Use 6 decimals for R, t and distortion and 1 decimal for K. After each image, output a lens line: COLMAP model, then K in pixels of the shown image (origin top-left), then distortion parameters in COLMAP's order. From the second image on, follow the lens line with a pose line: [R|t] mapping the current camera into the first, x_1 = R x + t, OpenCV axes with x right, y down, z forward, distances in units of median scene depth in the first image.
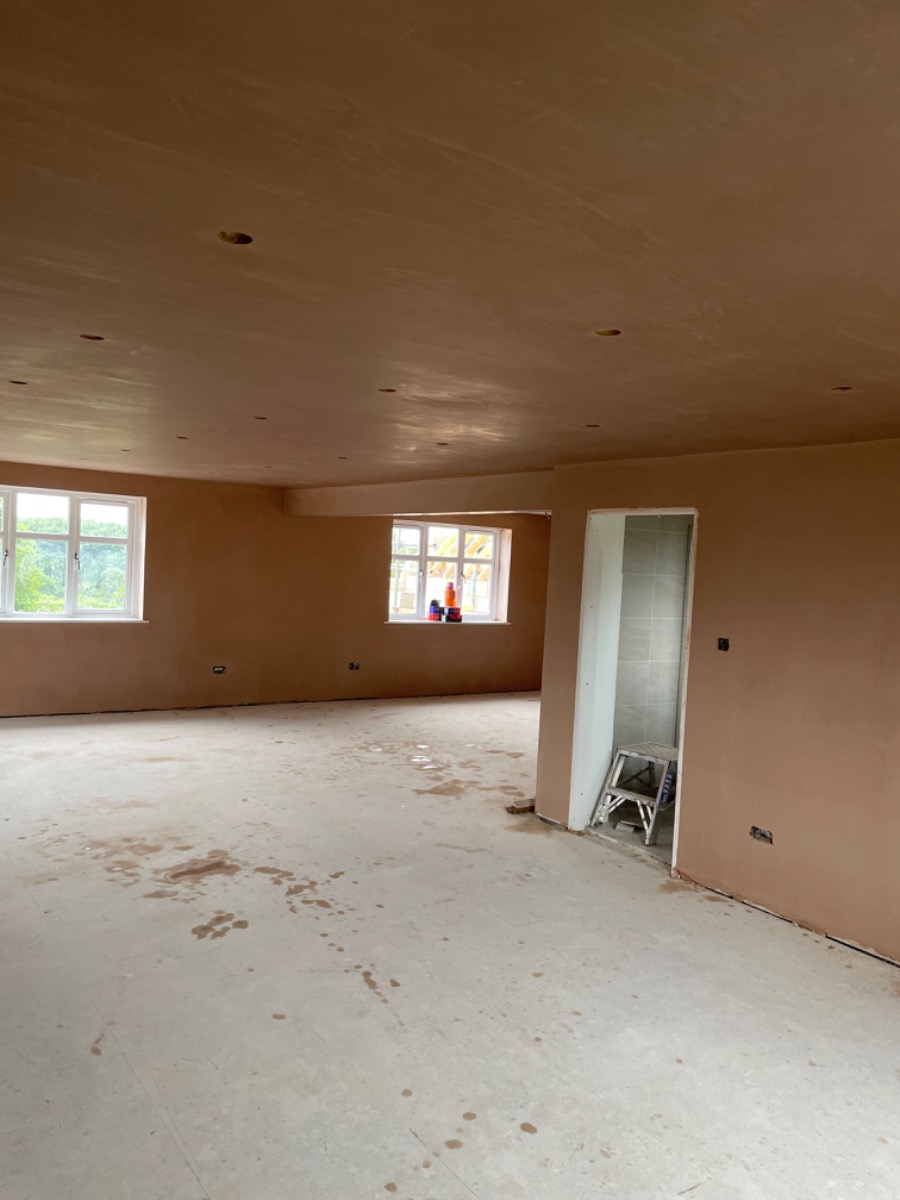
lens RADIAL K [[913.6, 0, 451.1], [0, 913.6, 605.3], [0, 0, 1]] dist [0.055503, -0.004953]
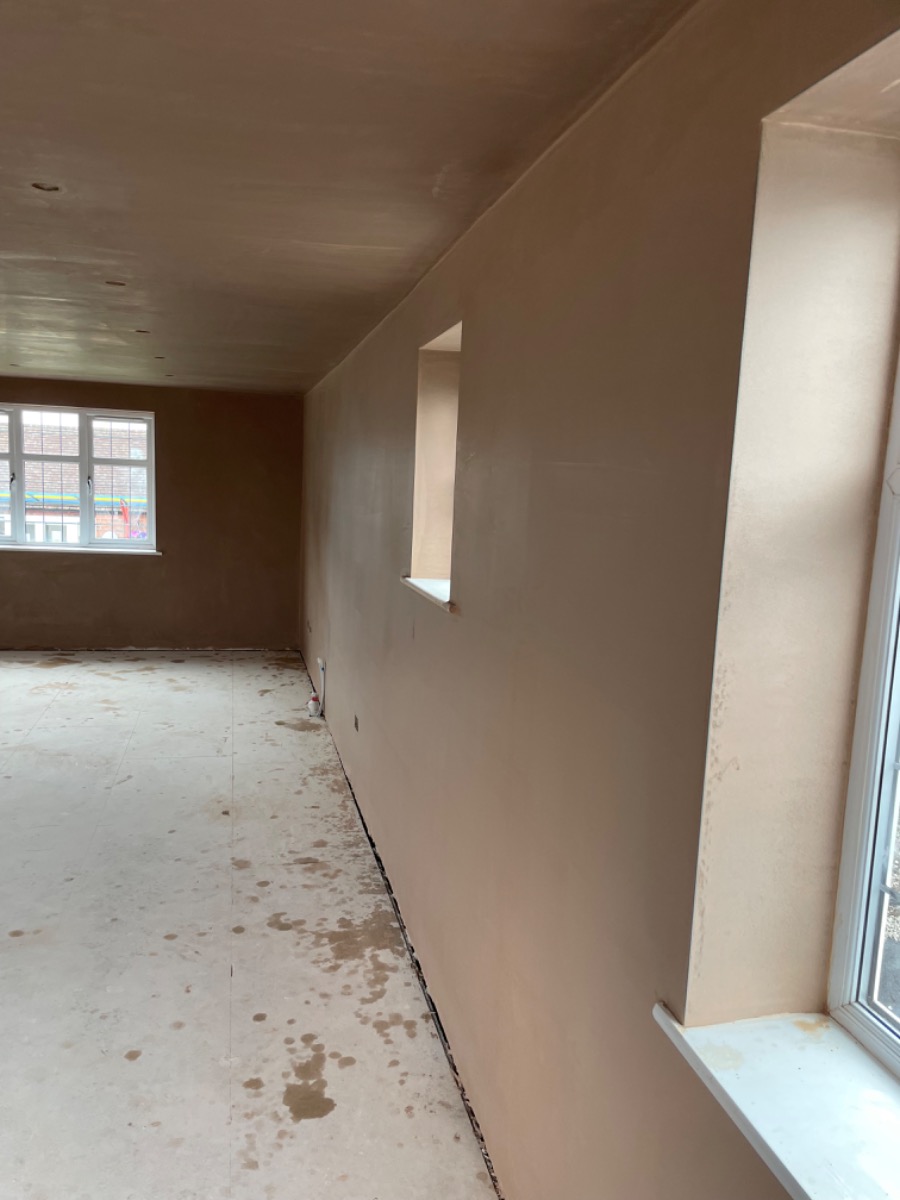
lens RADIAL K [[914.1, 0, 436.6], [0, 914.1, 602.2], [0, 0, 1]] dist [0.059124, -0.083492]
pose [[-0.925297, -0.145996, 0.350015, -0.892501], [-0.078067, 0.976490, 0.200930, -0.119351], [-0.371121, 0.158595, -0.914941, 1.410646]]
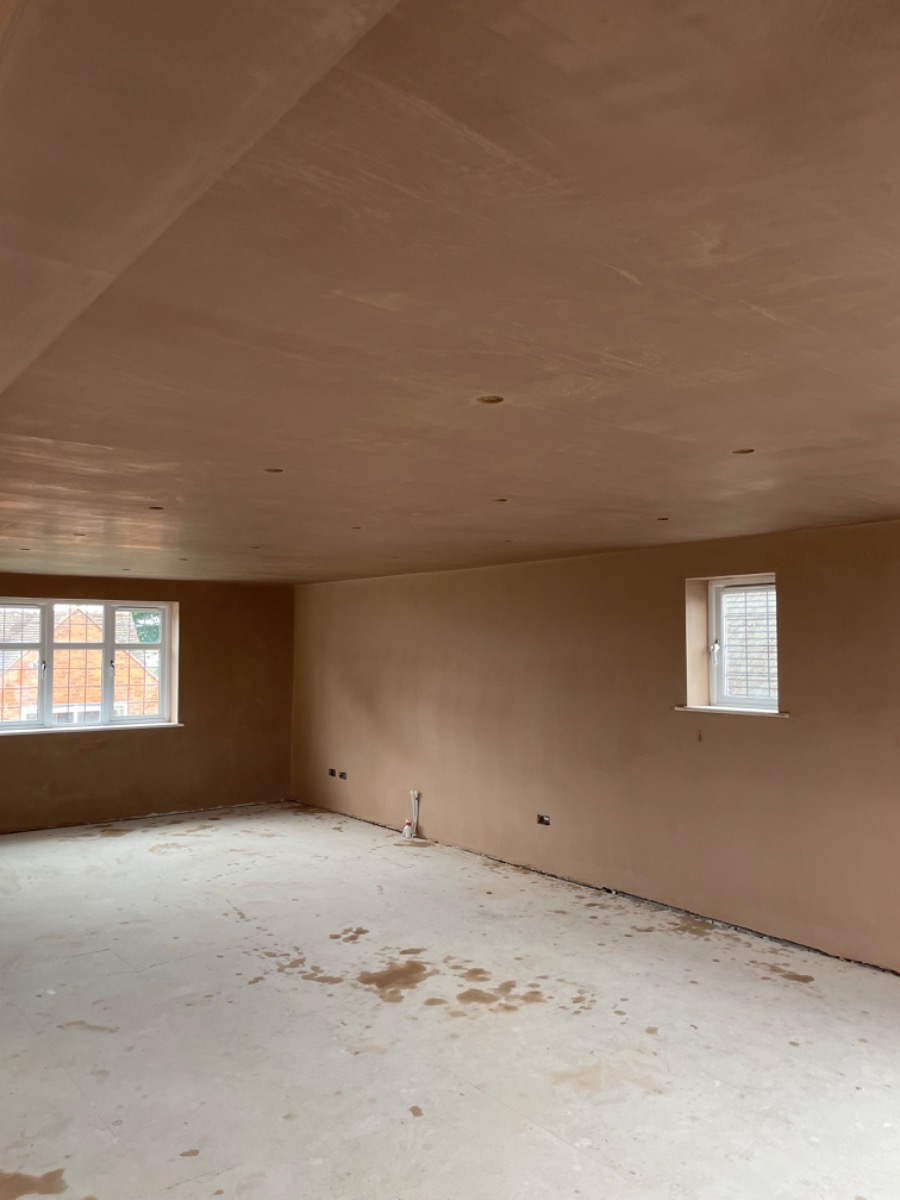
lens RADIAL K [[914.1, 0, 436.6], [0, 914.1, 602.2], [0, 0, 1]] dist [0.059124, -0.083492]
pose [[-0.997708, -0.057308, -0.035966, -0.254126], [-0.057387, 0.998351, 0.001156, -0.113731], [0.035840, 0.003217, -0.999352, 1.963815]]
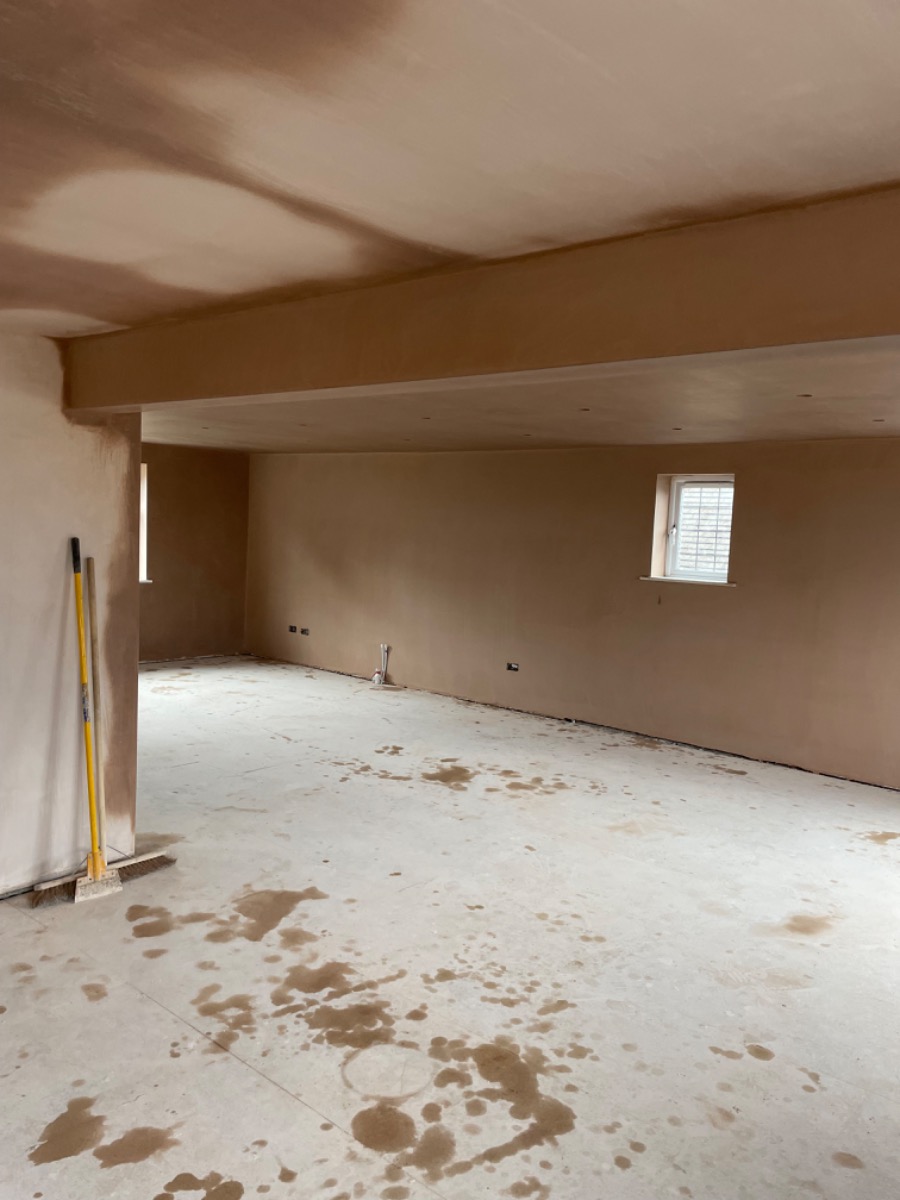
lens RADIAL K [[913.6, 0, 451.1], [0, 913.6, 605.3], [0, 0, 1]] dist [0.055503, -0.004953]
pose [[-0.963949, -0.076799, -0.254765, 0.065719], [-0.110947, 0.986250, 0.122480, -0.097164], [0.241856, 0.146330, -0.959215, 2.153993]]
